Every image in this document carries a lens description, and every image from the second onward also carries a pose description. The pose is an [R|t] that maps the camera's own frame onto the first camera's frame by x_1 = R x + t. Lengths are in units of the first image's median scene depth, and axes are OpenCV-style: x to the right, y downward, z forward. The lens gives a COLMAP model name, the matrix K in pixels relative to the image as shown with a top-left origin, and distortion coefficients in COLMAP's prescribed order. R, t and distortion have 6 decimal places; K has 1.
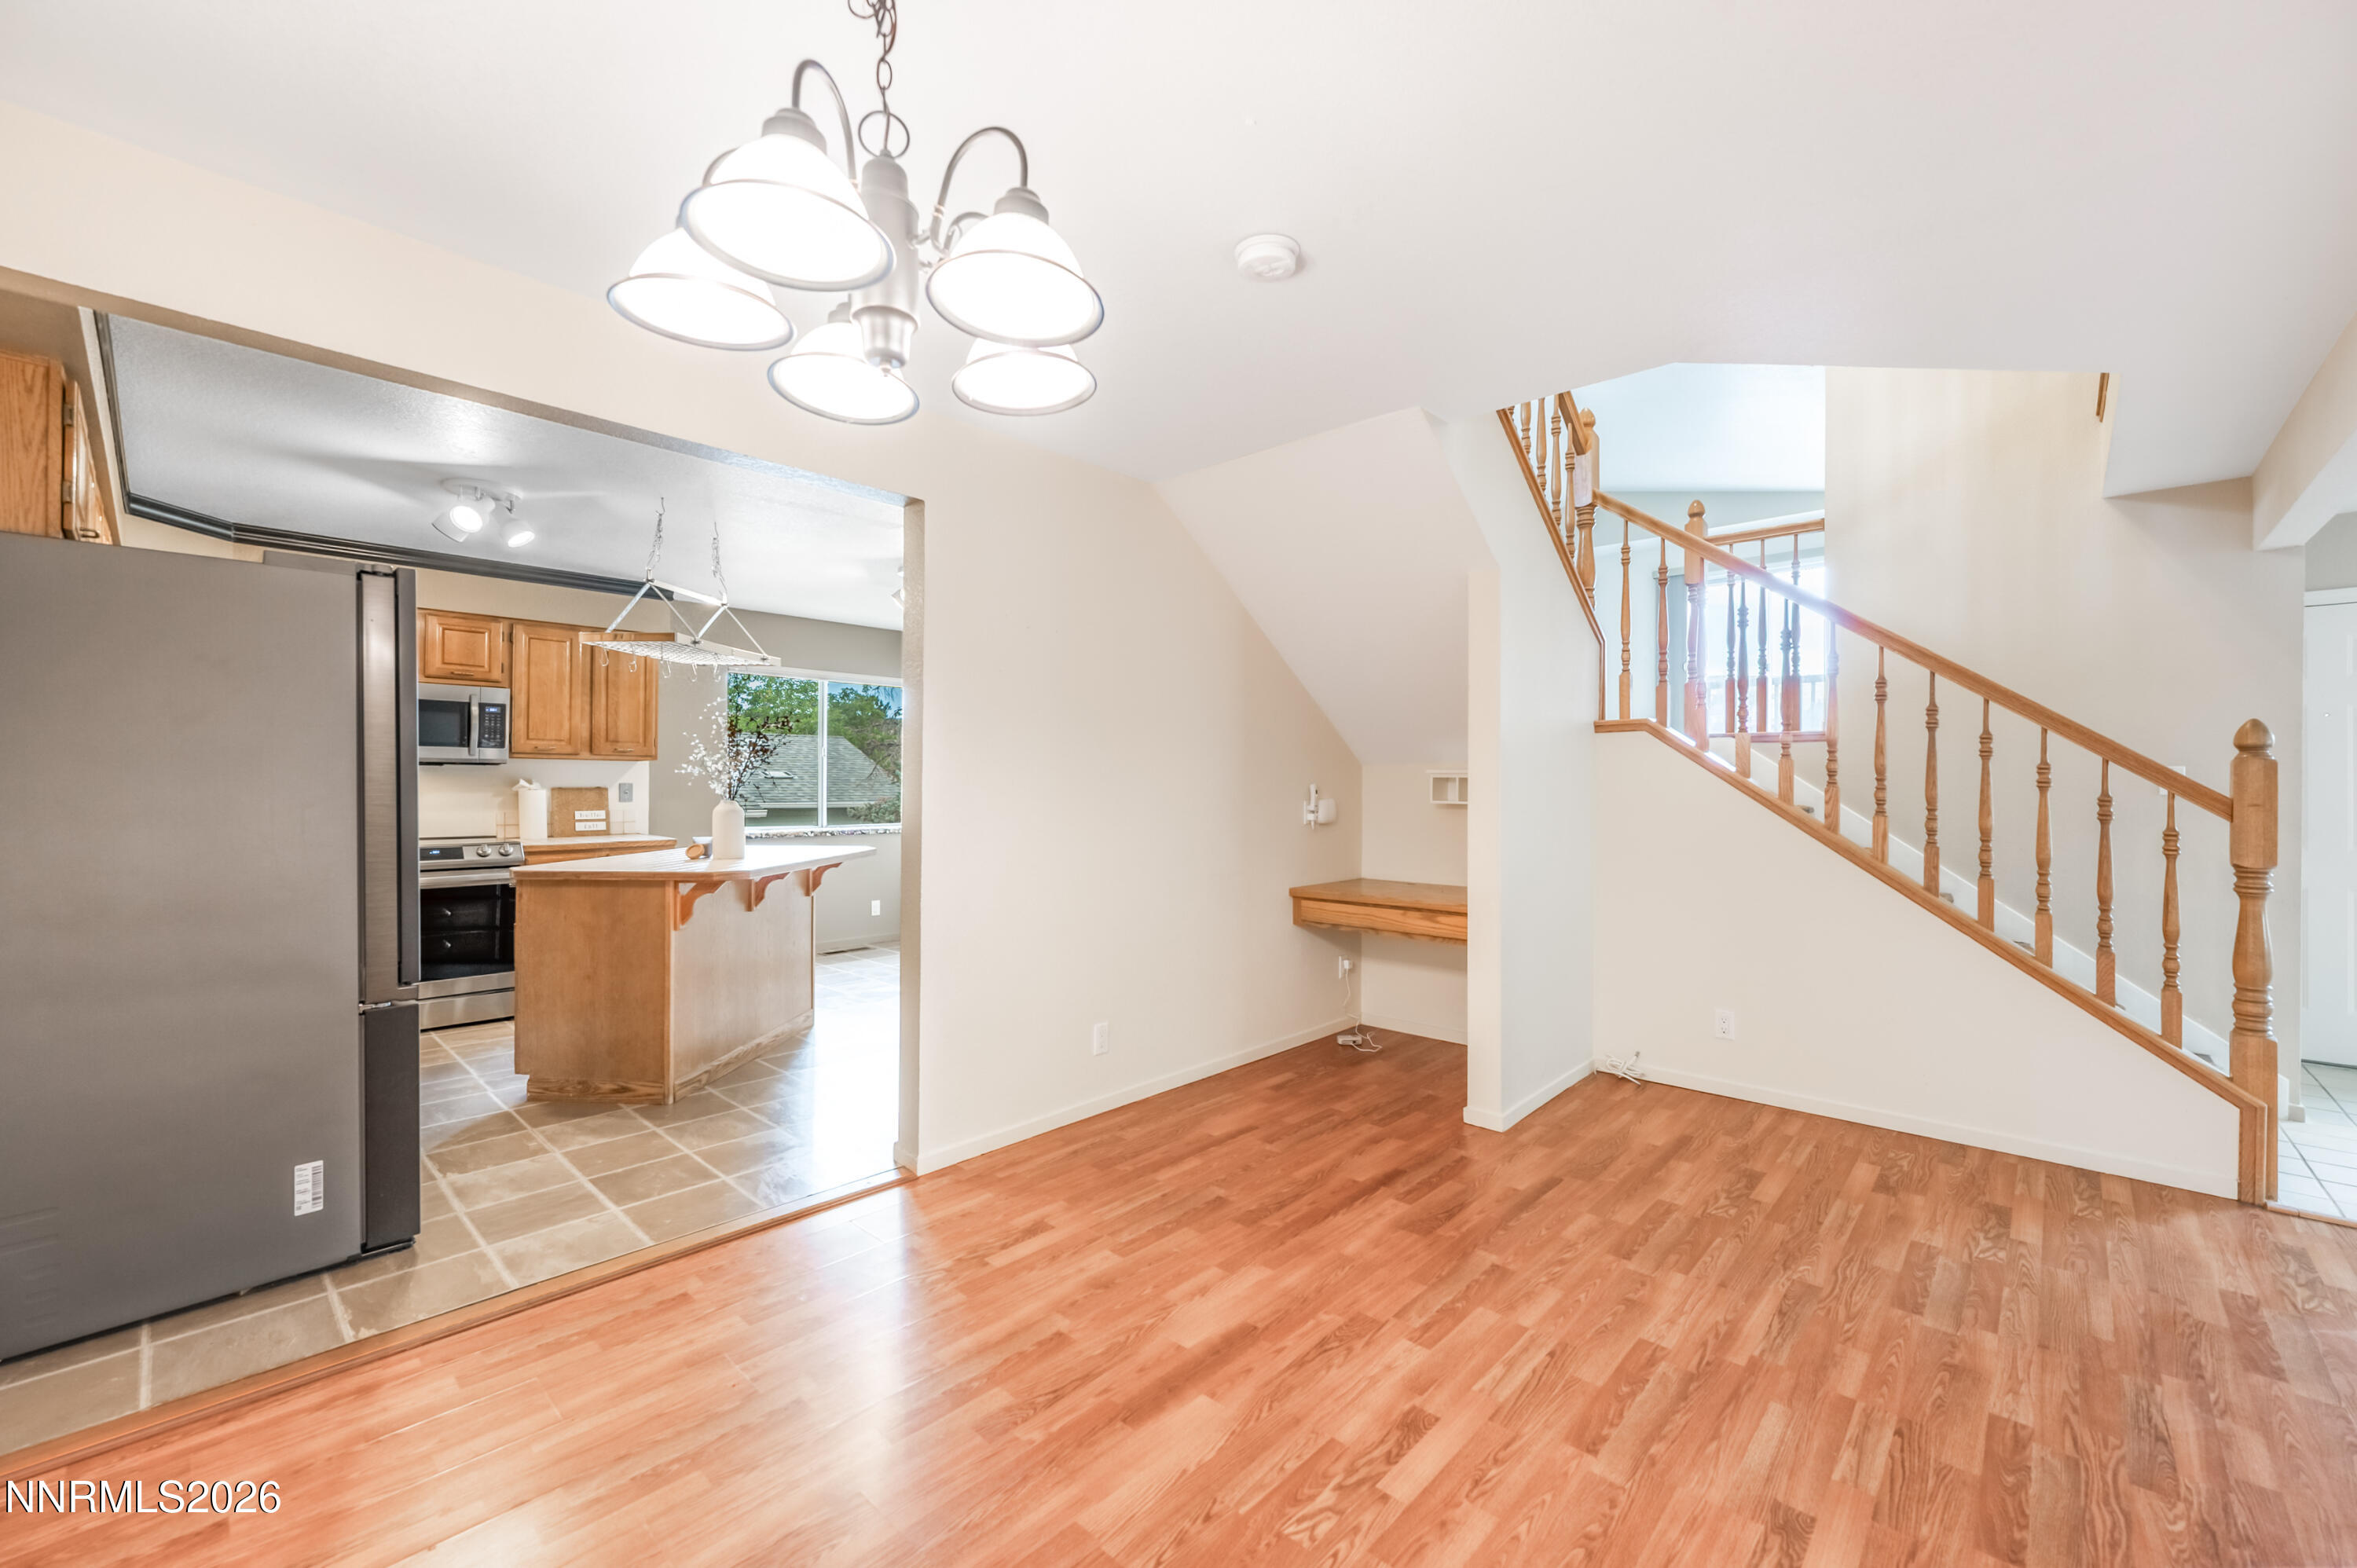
lens RADIAL K [[946.5, 0, 1178.5], [0, 946.5, 784.0], [0, 0, 1]] dist [-0.001438, 0.000273]
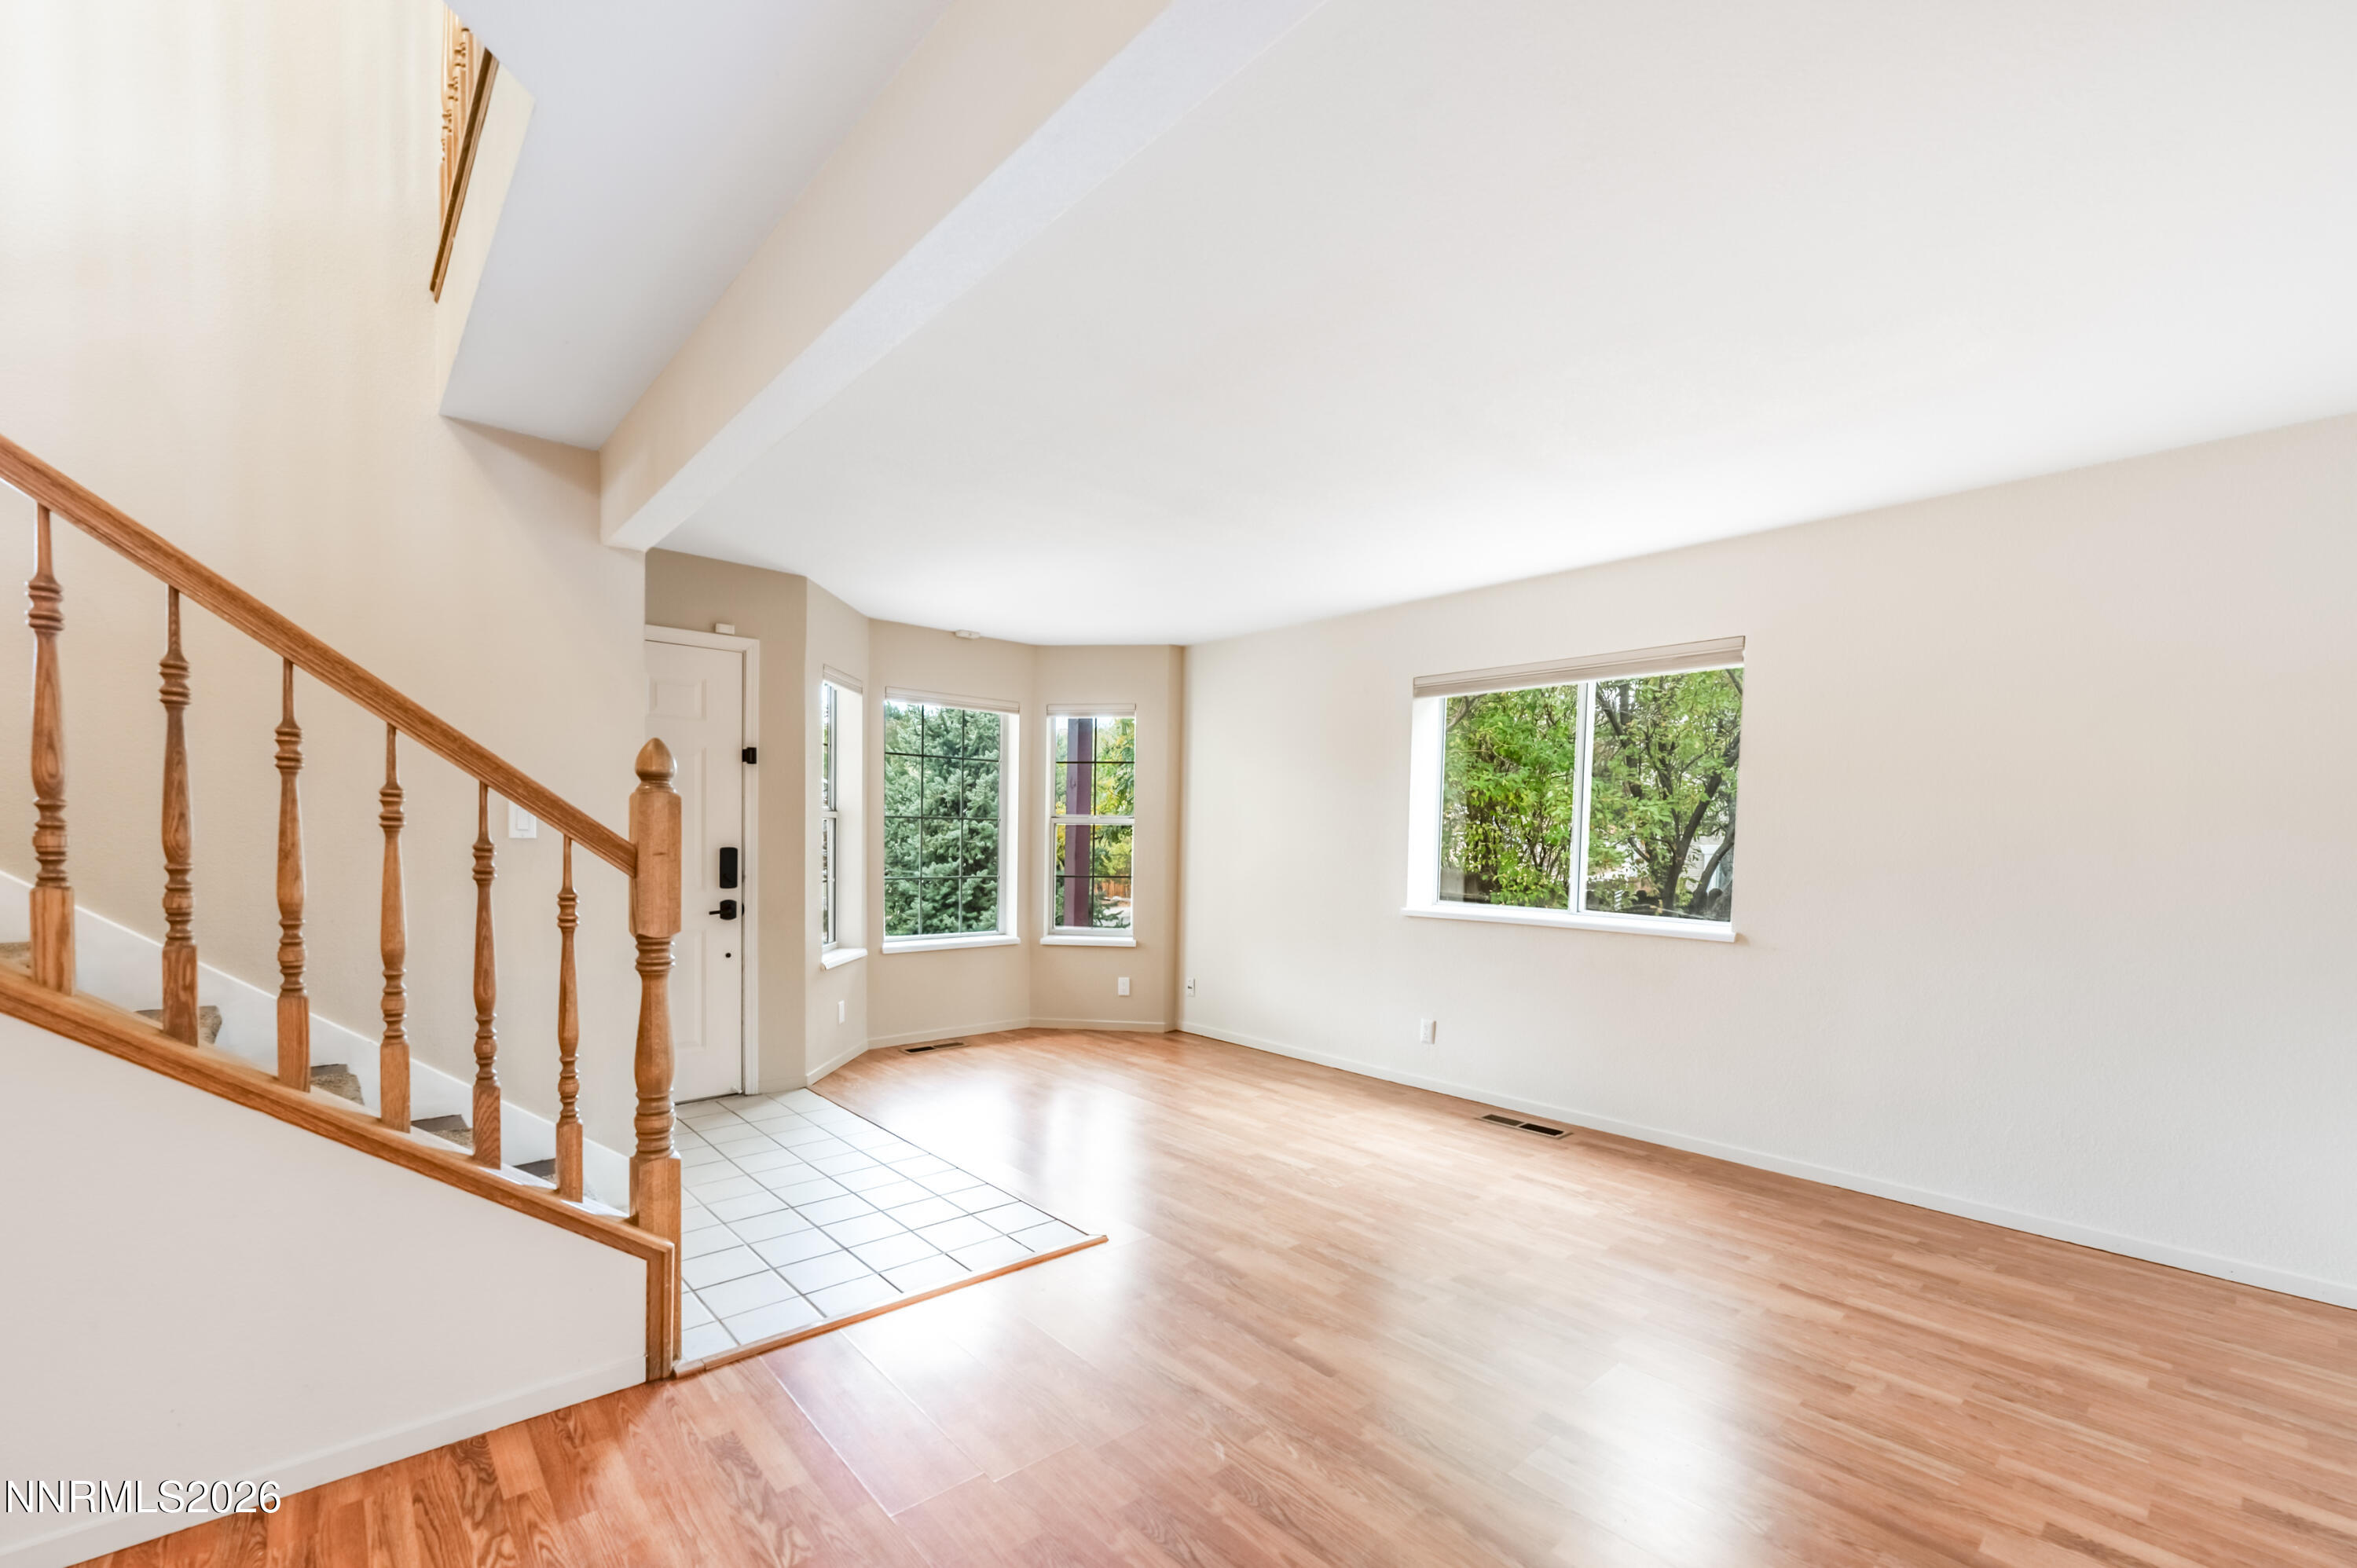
lens RADIAL K [[981.8, 0, 1178.9], [0, 981.8, 866.6], [0, 0, 1]] dist [-0.002286, -0.000127]
pose [[0.097563, -0.034391, 0.994635, 0.400580], [-0.015703, 0.999225, 0.036090, -0.001937], [-0.995105, -0.019140, 0.096947, 0.508358]]
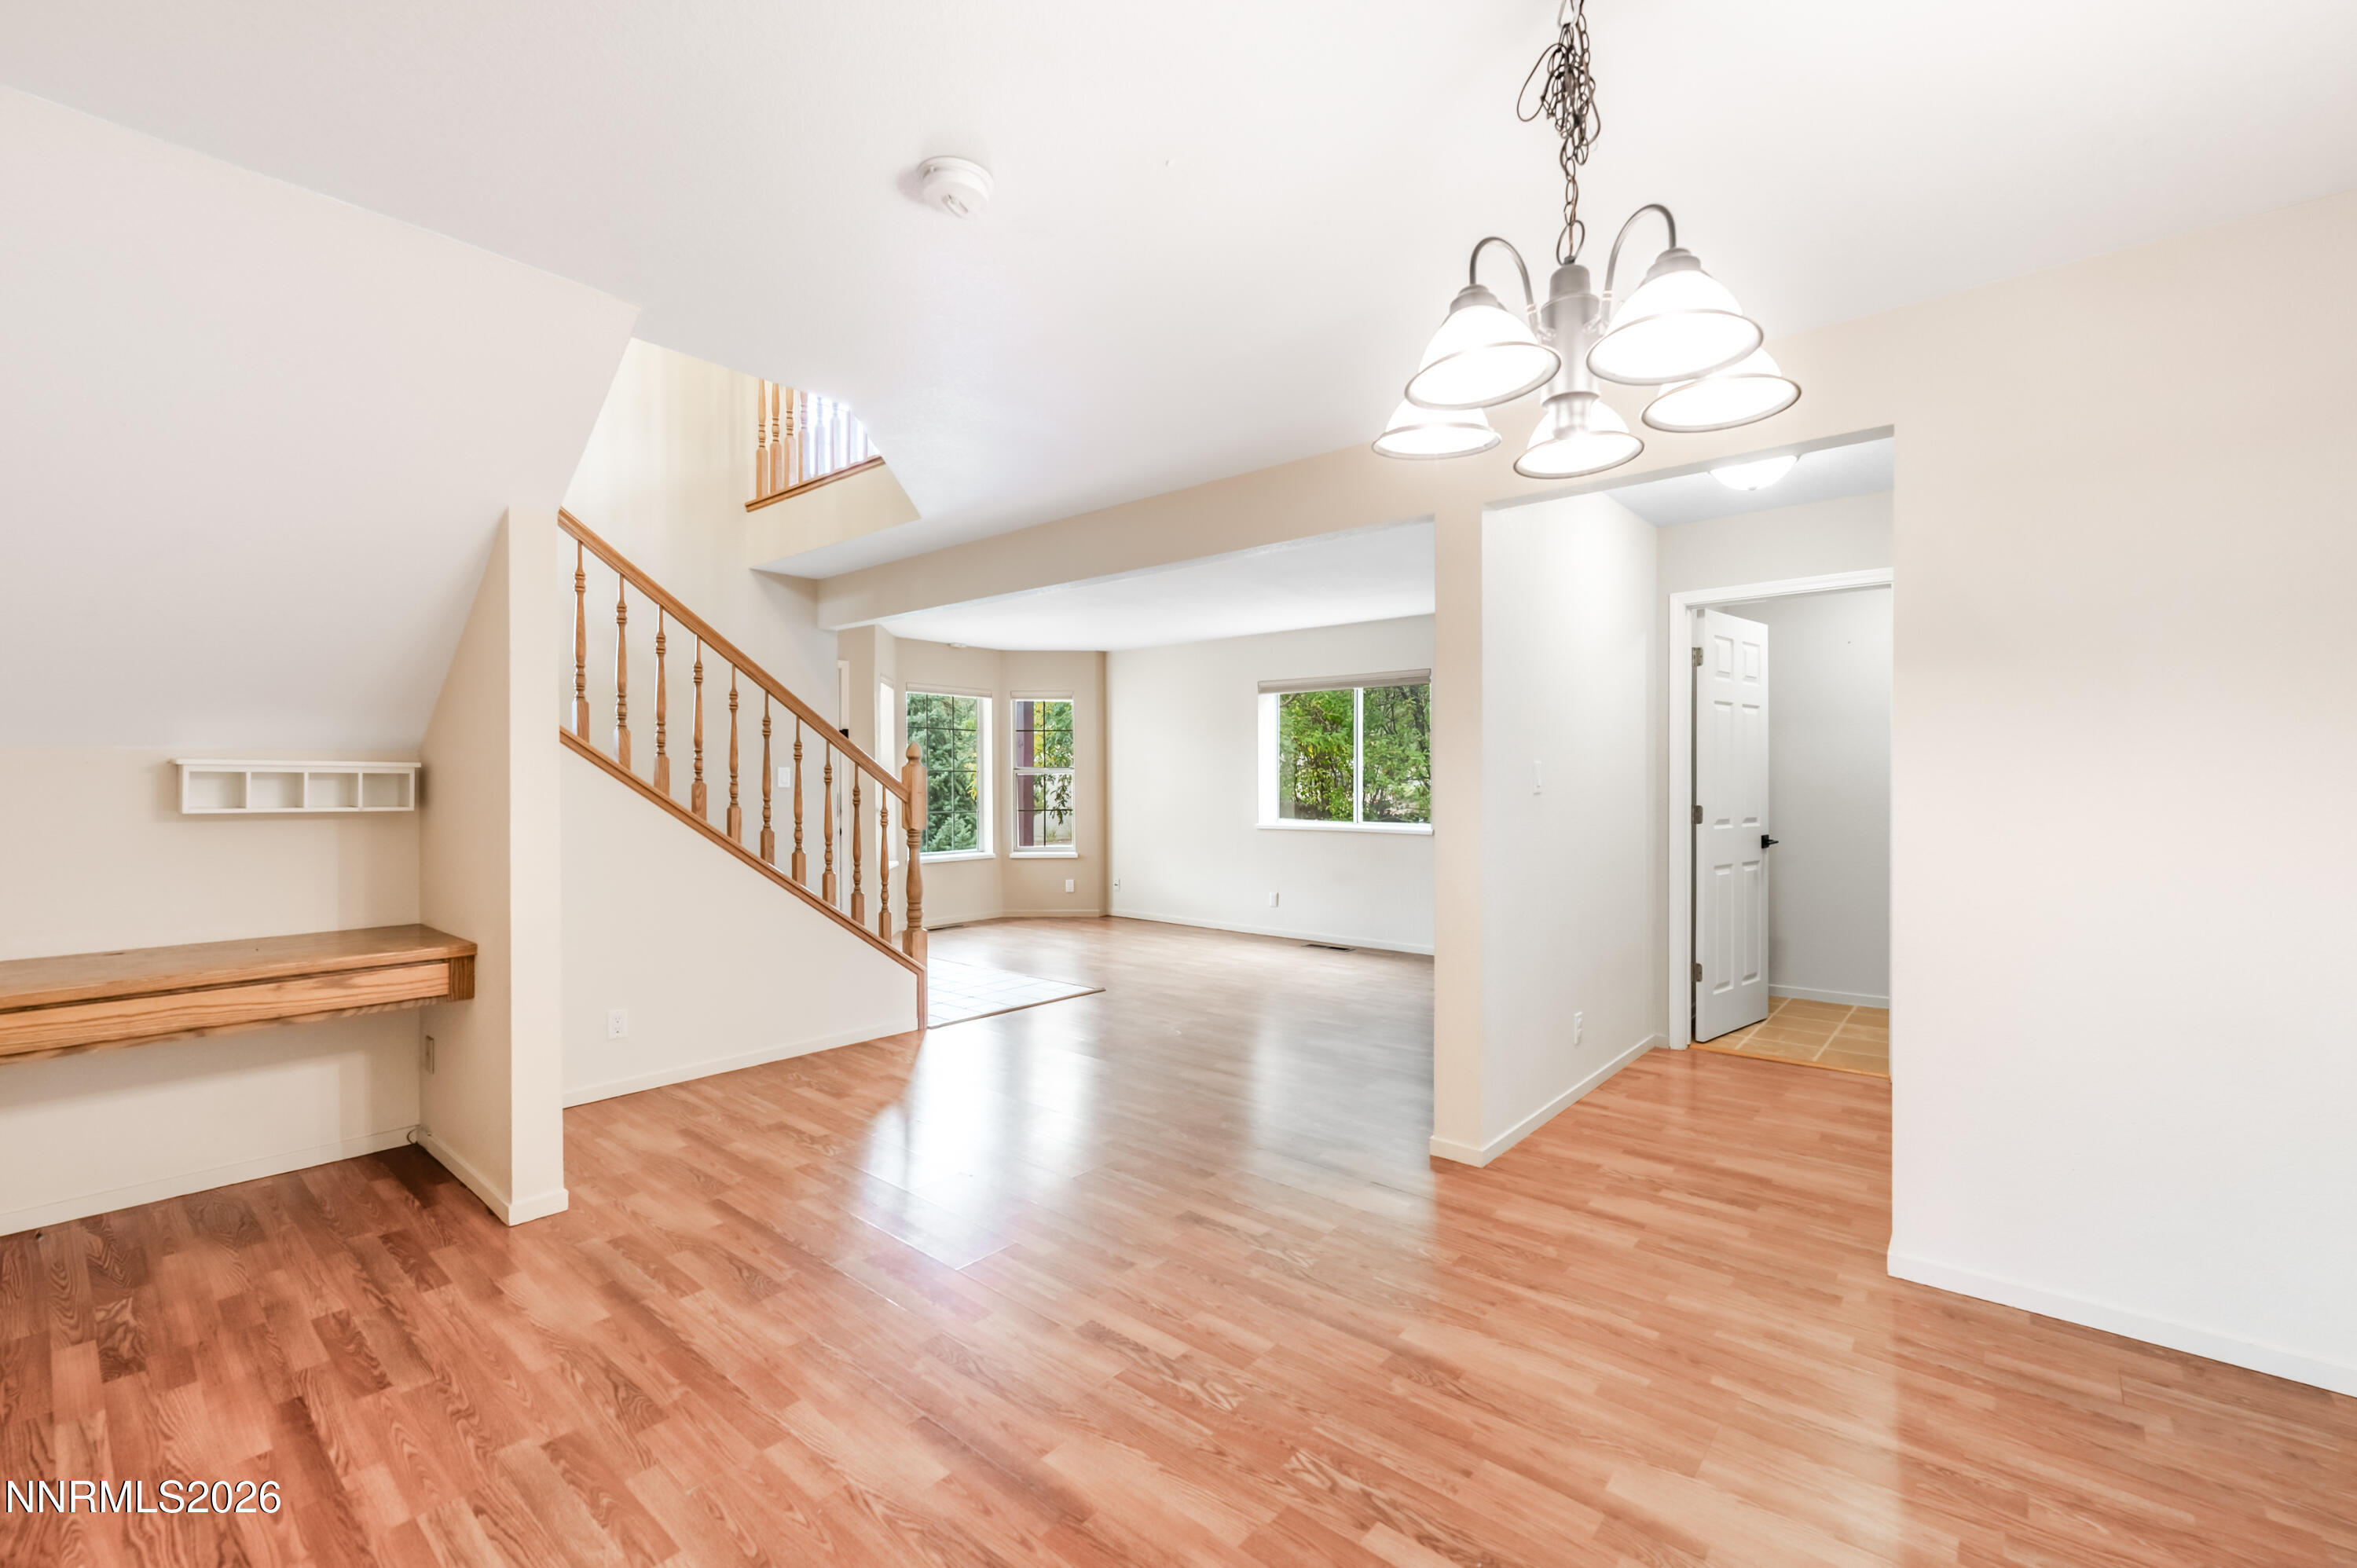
lens RADIAL K [[971.9, 0, 1178.5], [0, 971.9, 784.0], [0, 0, 1]] dist [-0.002175, -0.000167]
pose [[-0.033939, -0.005357, 0.999410, -0.590174], [0.000878, 0.999985, 0.005390, 0.000634], [-0.999424, 0.001061, -0.033934, 0.594185]]
